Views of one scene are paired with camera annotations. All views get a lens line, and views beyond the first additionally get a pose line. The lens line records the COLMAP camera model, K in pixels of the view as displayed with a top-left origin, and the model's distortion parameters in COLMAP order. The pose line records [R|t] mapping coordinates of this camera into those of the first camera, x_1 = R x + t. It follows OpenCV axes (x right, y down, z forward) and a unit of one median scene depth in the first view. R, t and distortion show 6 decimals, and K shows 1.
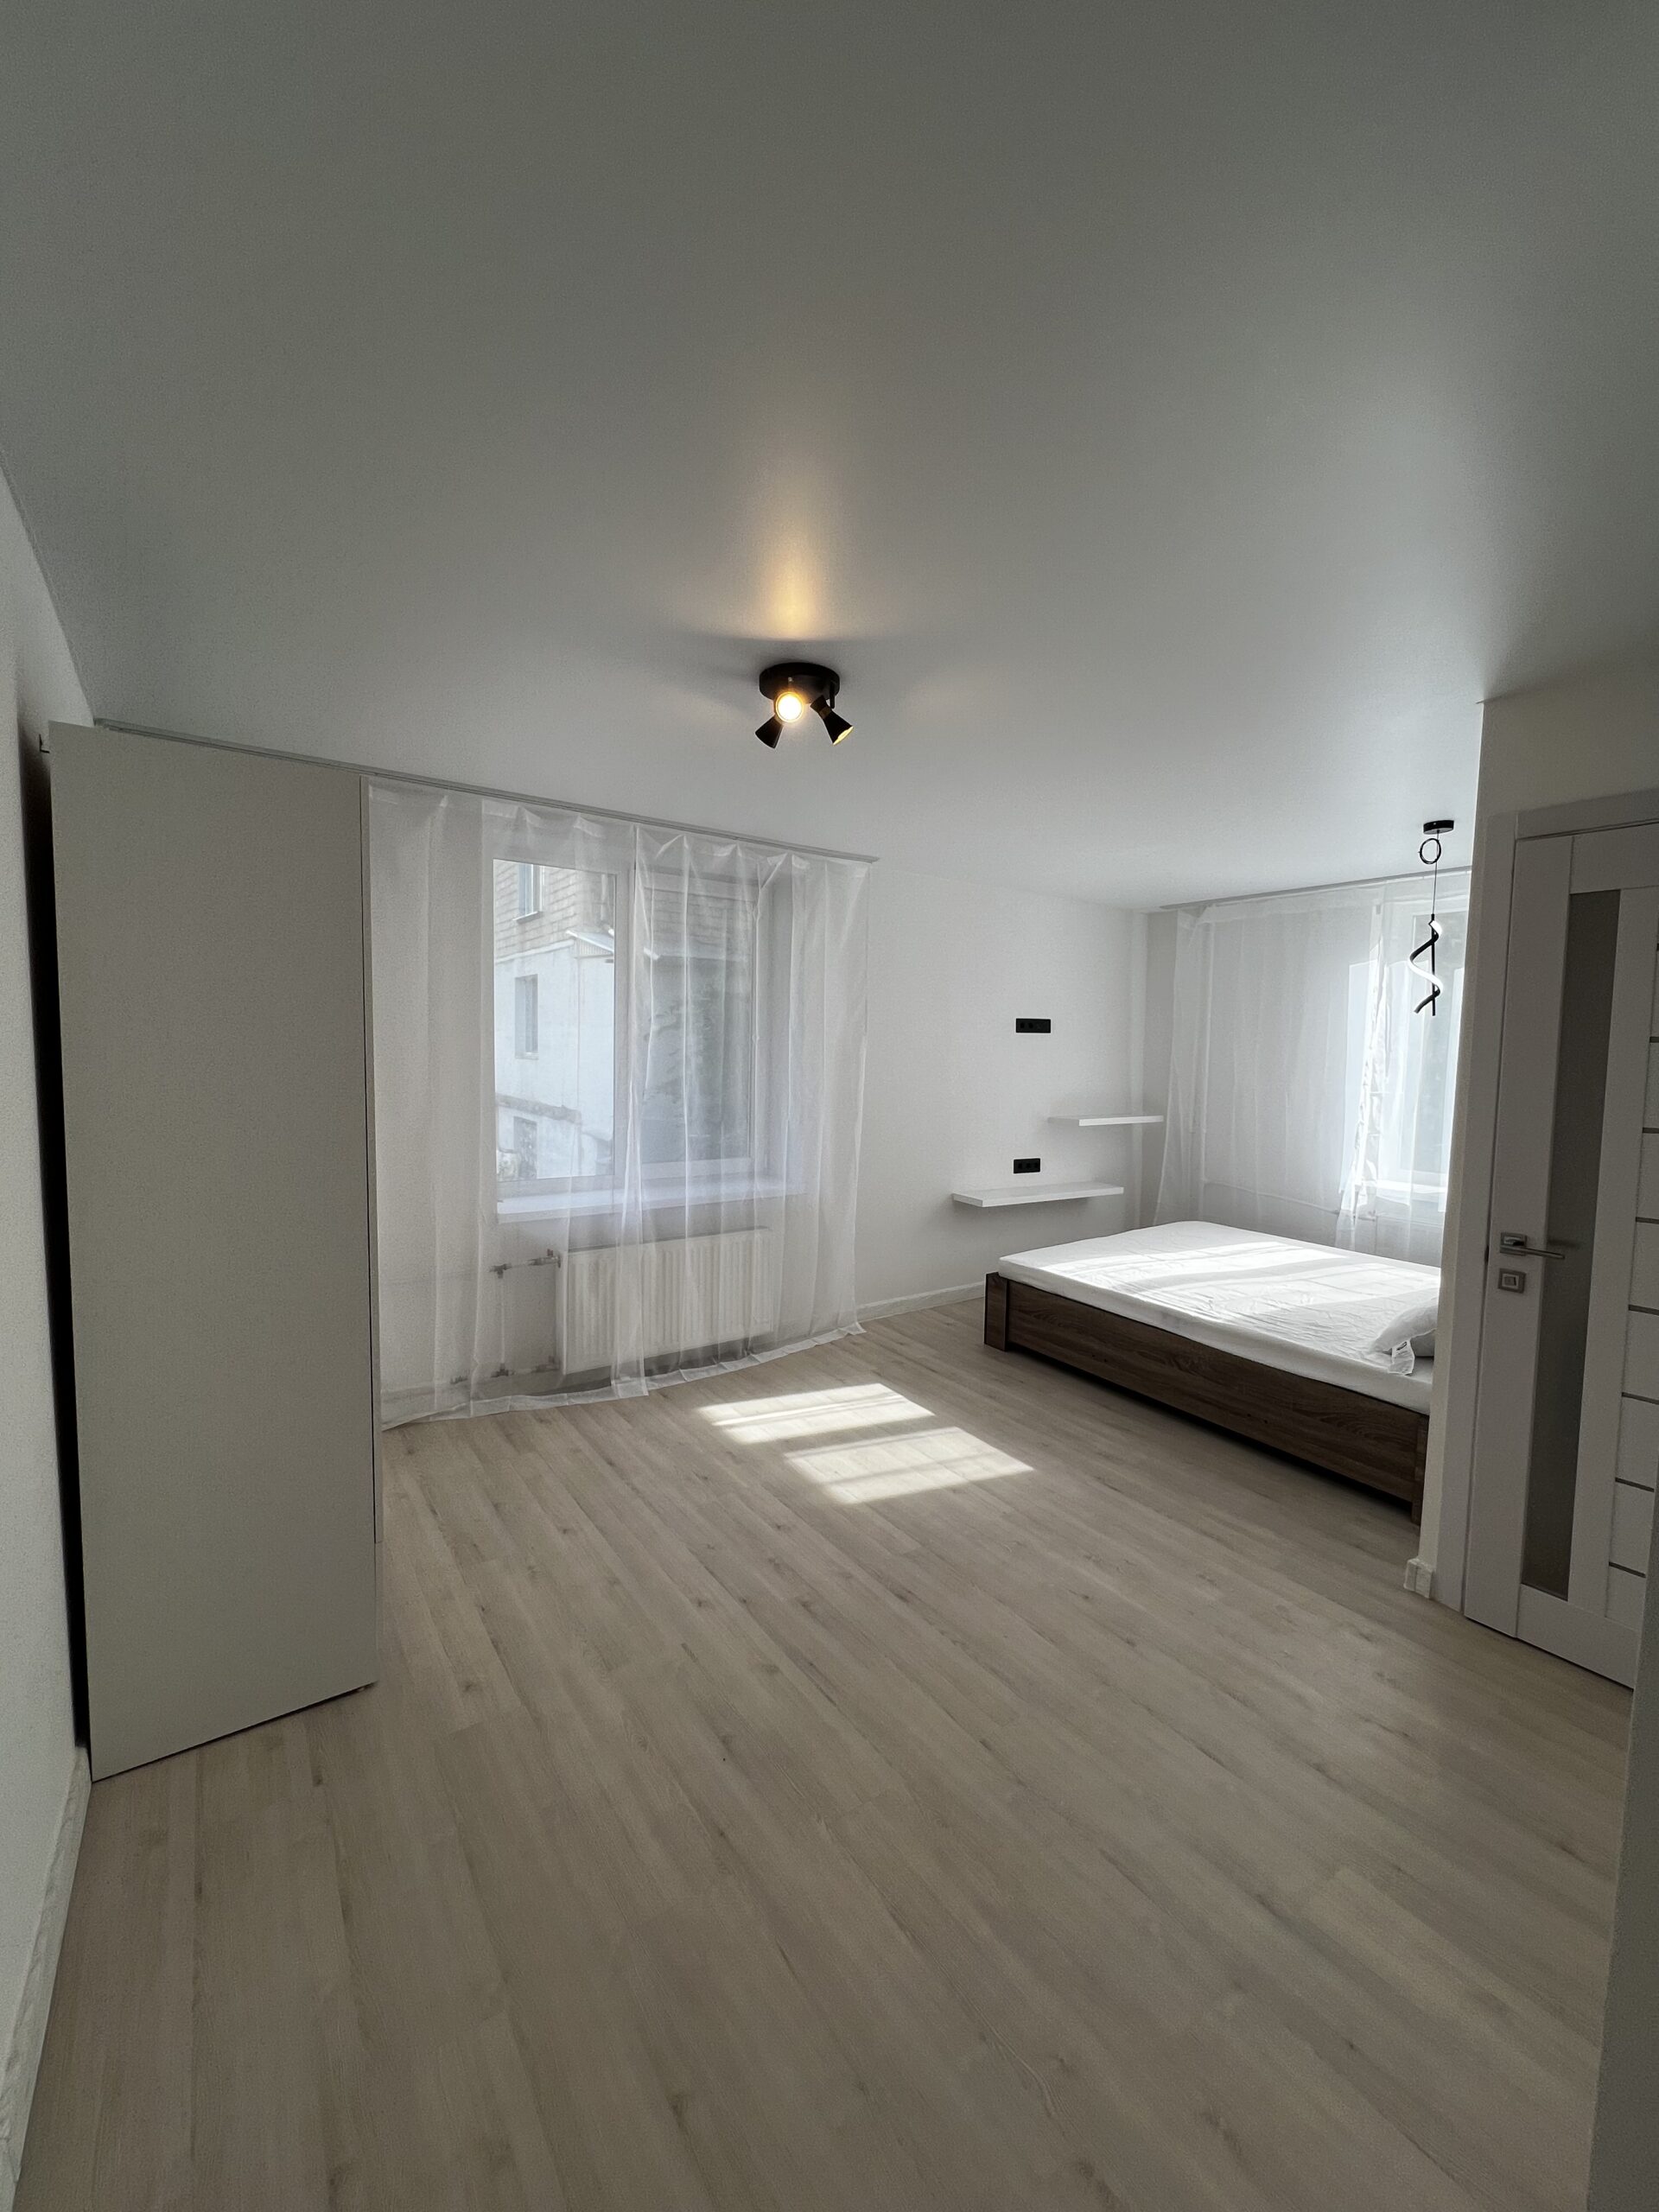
lens RADIAL K [[884.1, 0, 829.5], [0, 884.1, 1106.0], [0, 0, 1]] dist [-0.000997, -0.000243]
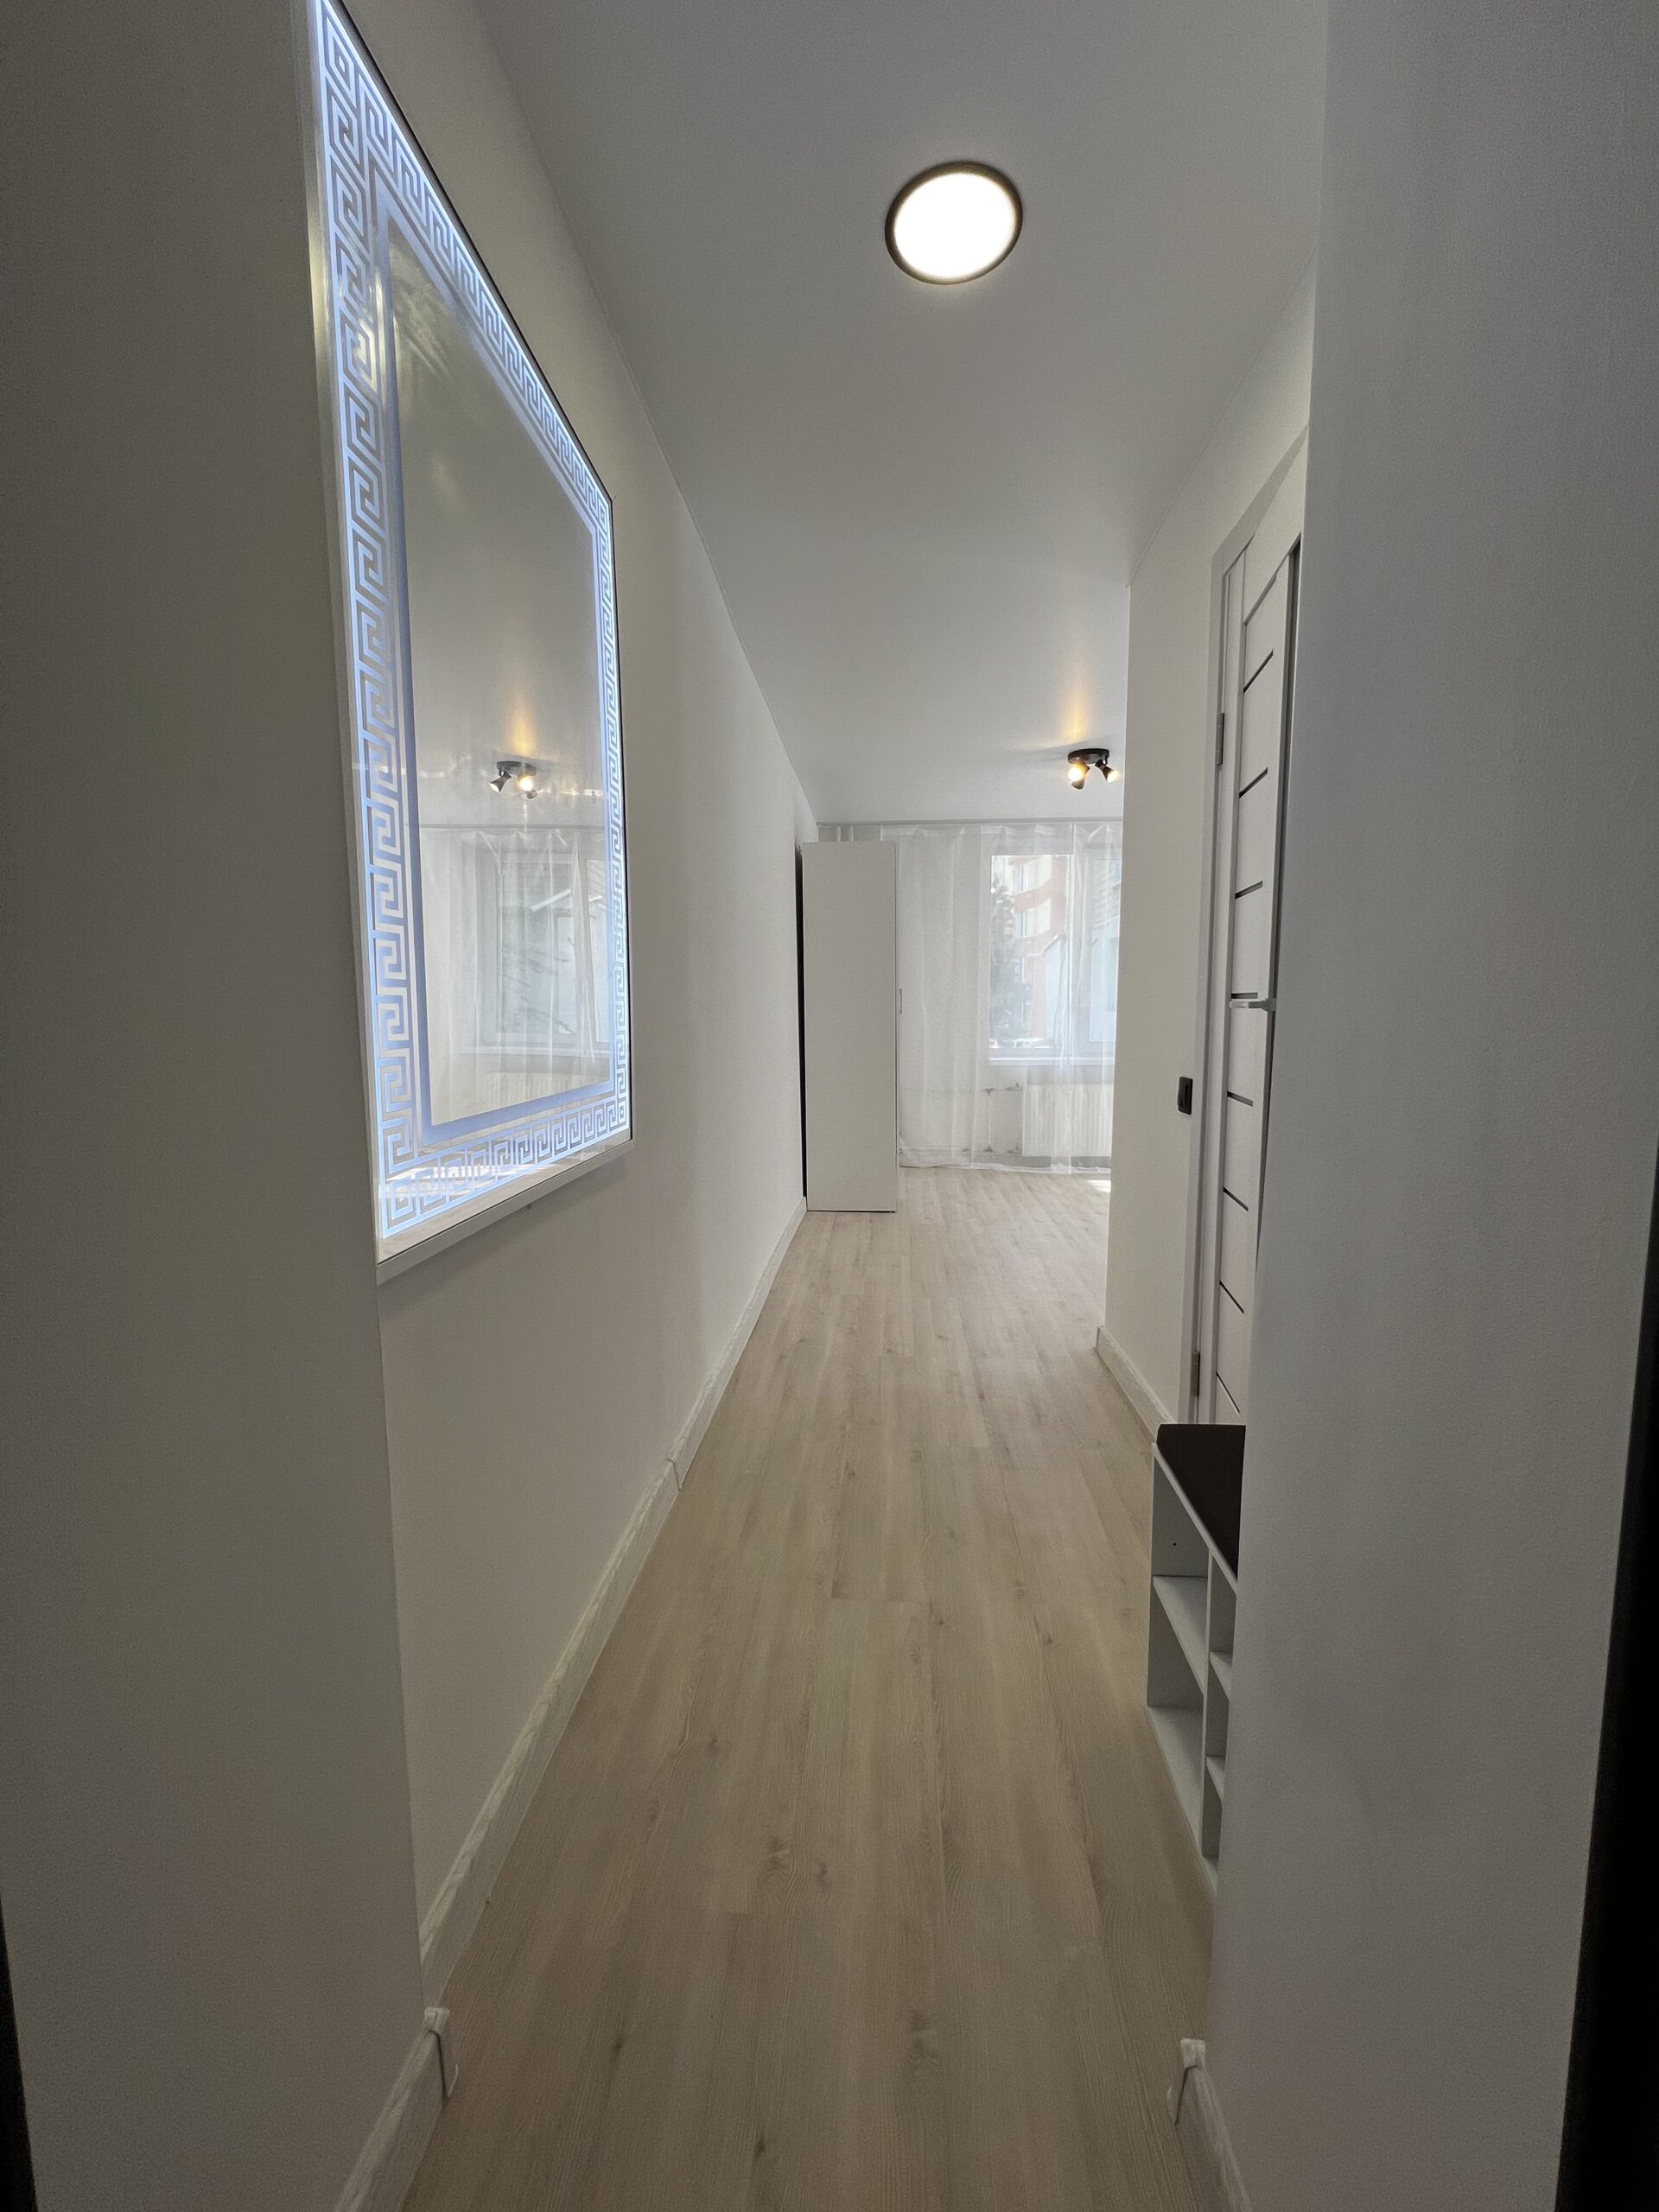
lens RADIAL K [[884.1, 0, 829.5], [0, 884.1, 1106.0], [0, 0, 1]] dist [-0.000997, -0.000243]
pose [[0.775305, 0.042529, -0.630153, 0.500403], [-0.019476, 0.998866, 0.043452, 0.145725], [0.631286, -0.021415, 0.775254, -0.578674]]
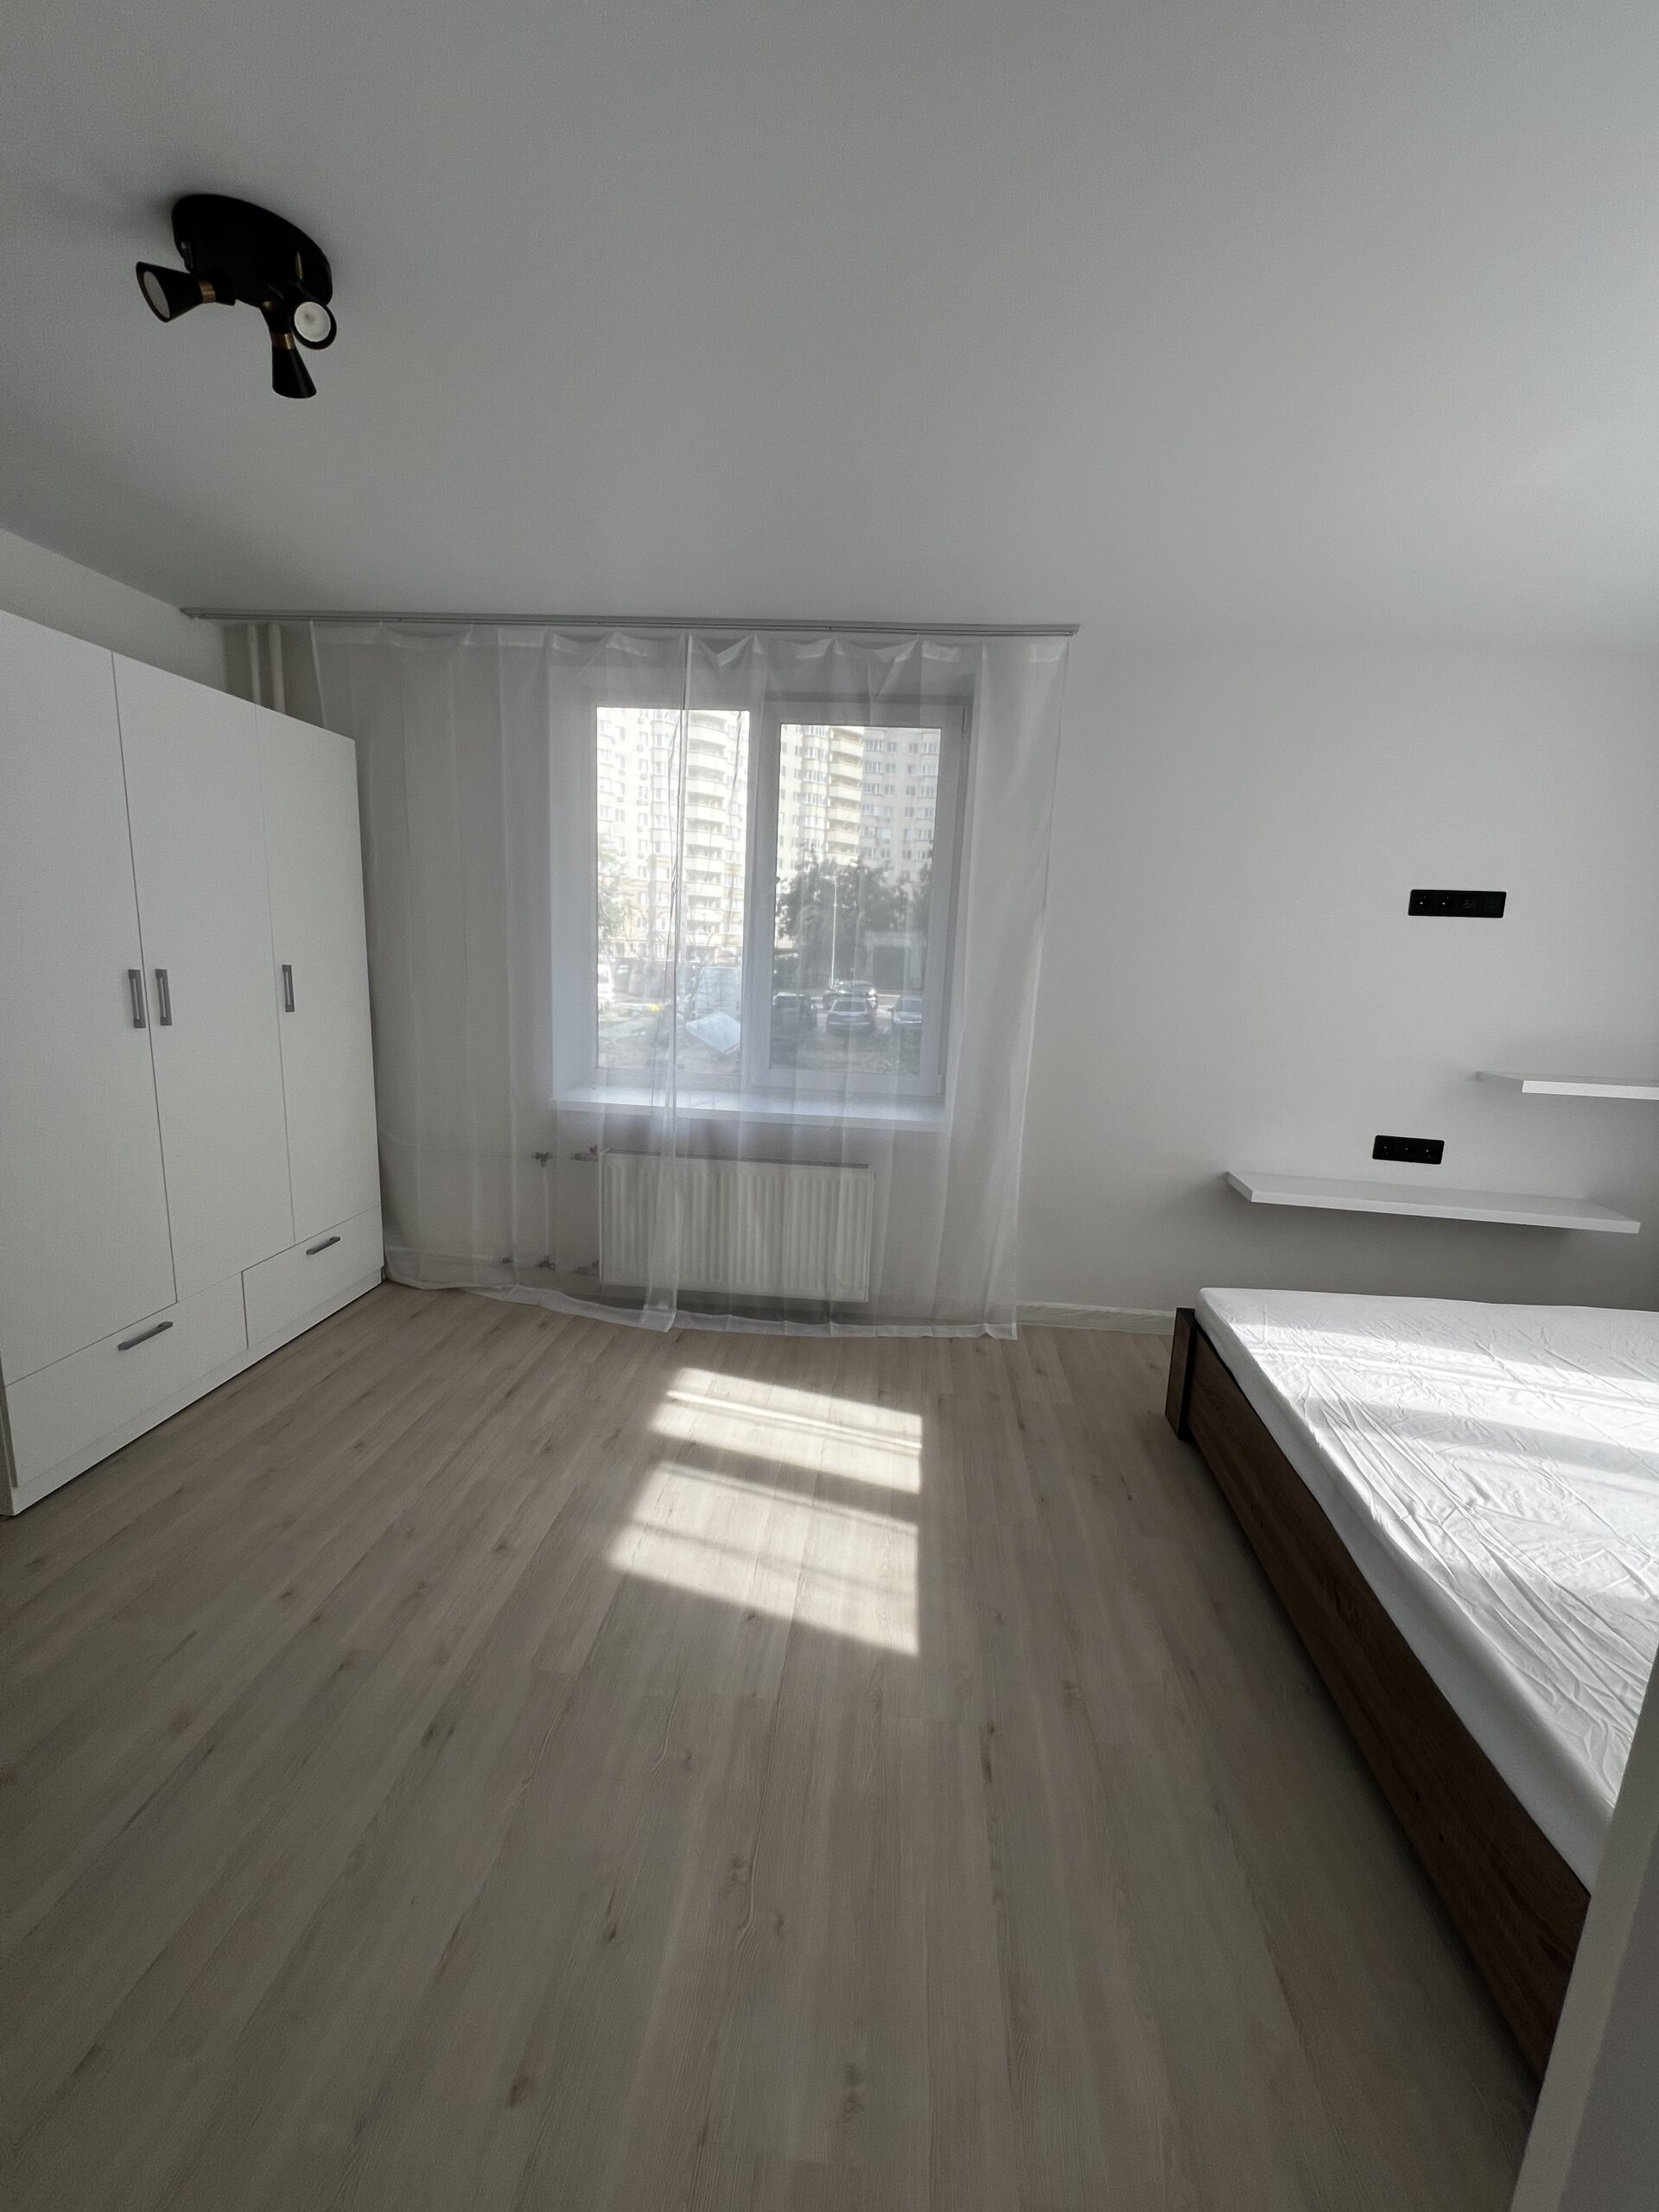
lens RADIAL K [[884.1, 0, 829.5], [0, 884.1, 1106.0], [0, 0, 1]] dist [-0.000997, -0.000243]
pose [[0.764261, 0.132979, -0.631048, 0.450061], [-0.072311, 0.990009, 0.121047, -0.005324], [0.640840, -0.046880, 0.766241, 0.480128]]
